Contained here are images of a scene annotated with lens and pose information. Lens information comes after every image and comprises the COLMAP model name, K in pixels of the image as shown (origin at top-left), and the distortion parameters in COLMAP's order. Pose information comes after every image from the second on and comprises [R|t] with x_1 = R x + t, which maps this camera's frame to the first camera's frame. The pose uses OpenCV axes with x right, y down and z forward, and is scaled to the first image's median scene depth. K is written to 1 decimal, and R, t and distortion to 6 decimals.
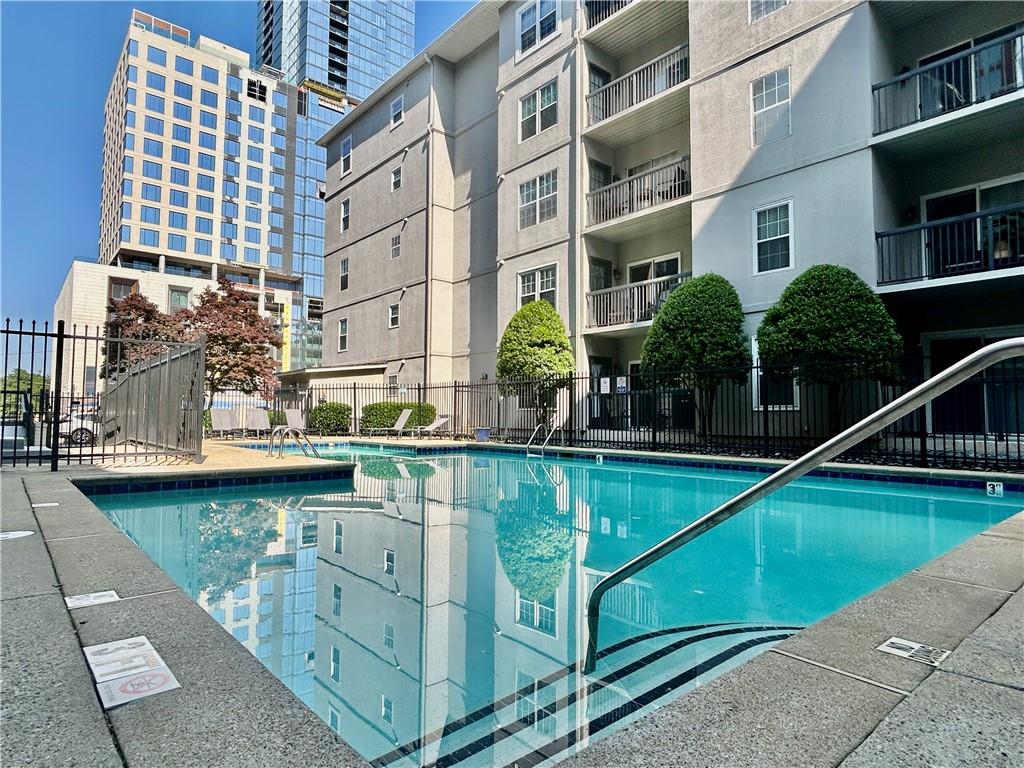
lens RADIAL K [[586.5, 0, 511.1], [0, 586.5, 389.3], [0, 0, 1]] dist [-0.003218, -0.002479]
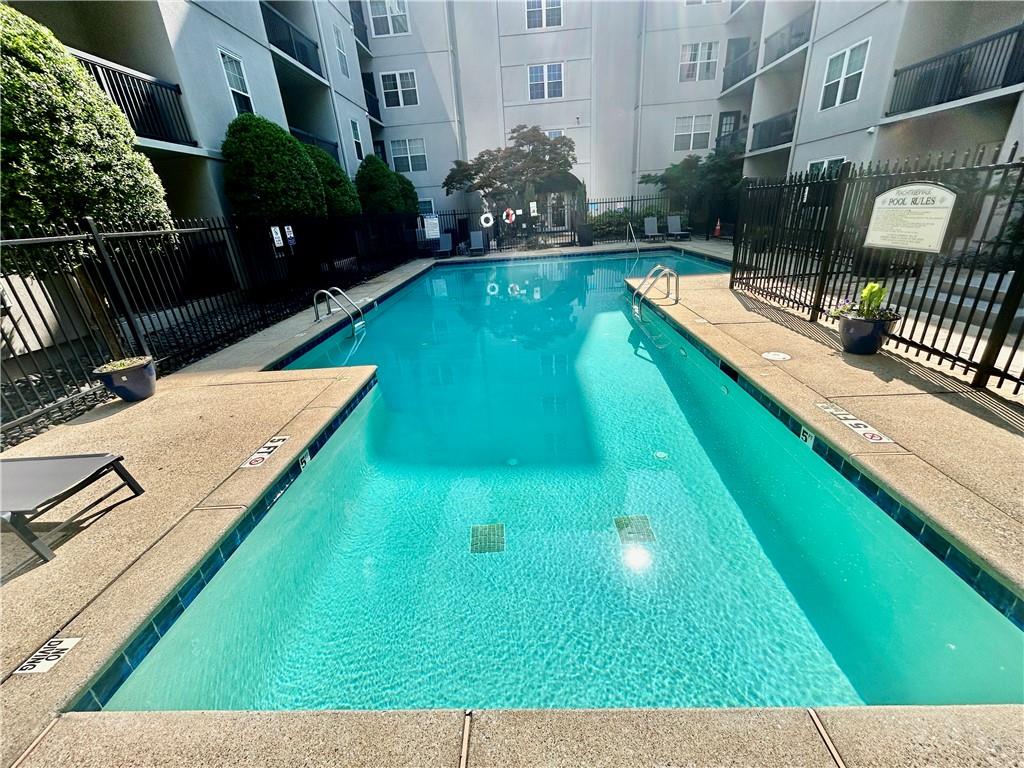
lens RADIAL K [[412.6, 0, 510.8], [0, 412.6, 384.1], [0, 0, 1]] dist [-0.000600, 0.000448]
pose [[-0.727448, -0.225796, 0.647947, -0.351878], [0.029494, 0.933143, 0.358293, -0.008002], [-0.685529, 0.279750, -0.672153, 0.871316]]
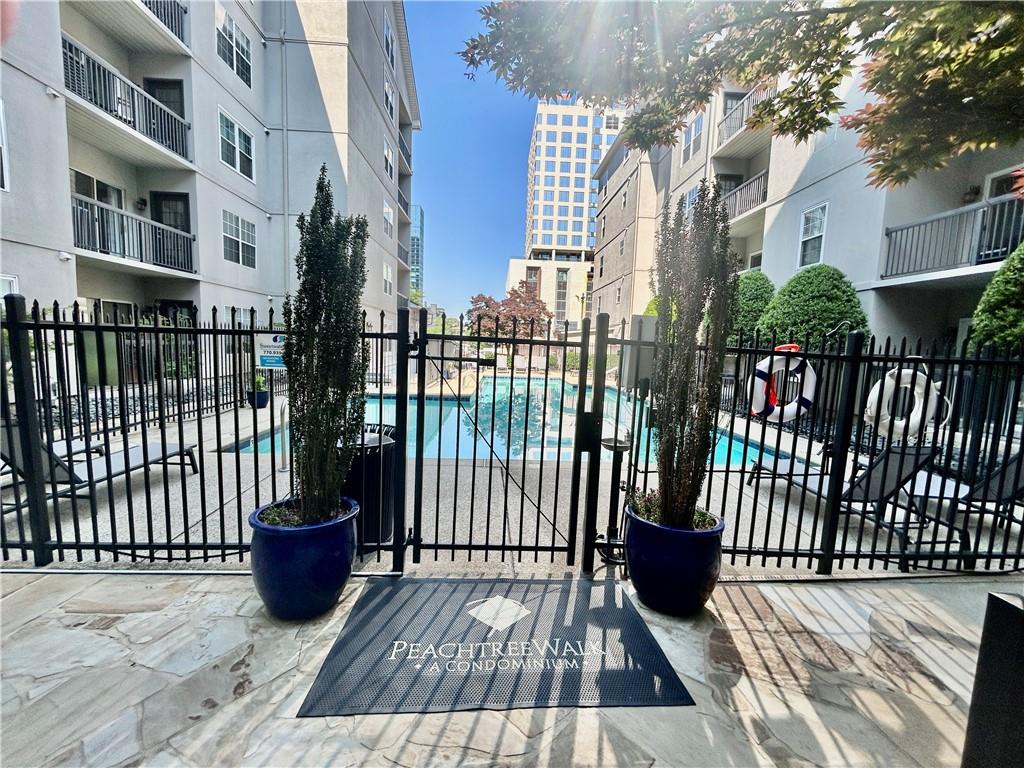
lens RADIAL K [[412.6, 0, 511.5], [0, 412.6, 384.5], [0, 0, 1]] dist [-0.000600, 0.000448]
pose [[0.781599, 0.081987, -0.618370, 0.336680], [0.001064, 0.991148, 0.132756, -0.048677], [0.623780, -0.104420, 0.774593, -0.034788]]
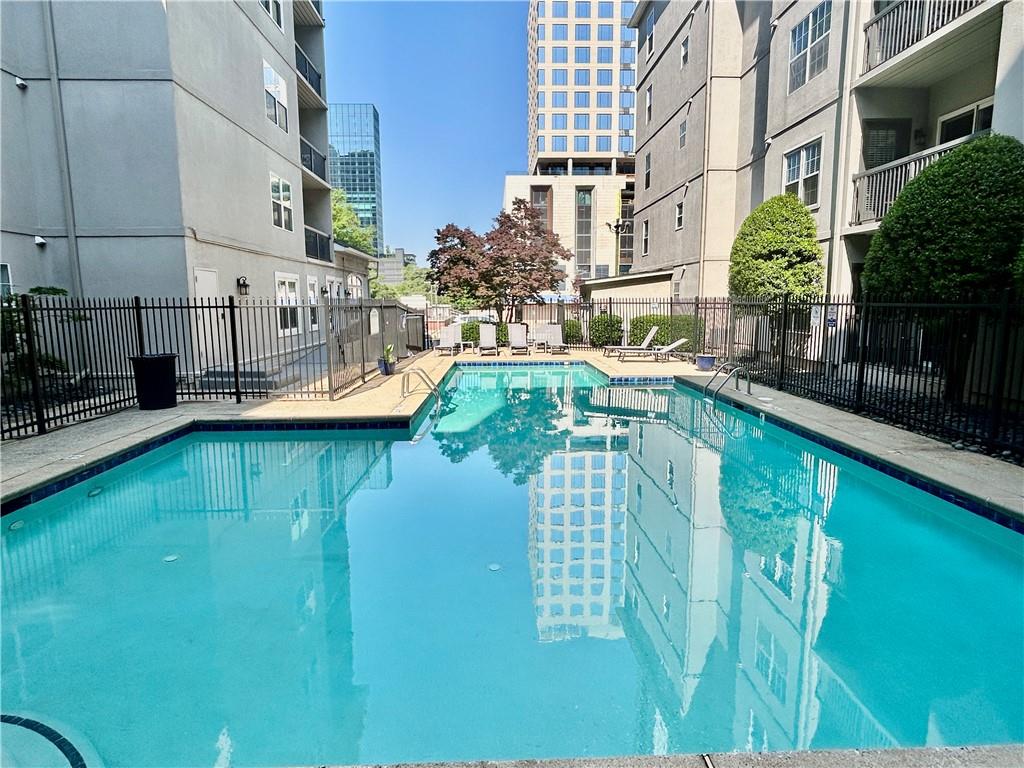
lens RADIAL K [[586.5, 0, 511.9], [0, 586.5, 386.9], [0, 0, 1]] dist [-0.003218, -0.002479]
pose [[0.778475, 0.079040, -0.622679, 0.236075], [0.042945, 0.983008, 0.178469, -0.048026], [0.626204, -0.165674, 0.761853, 0.127513]]
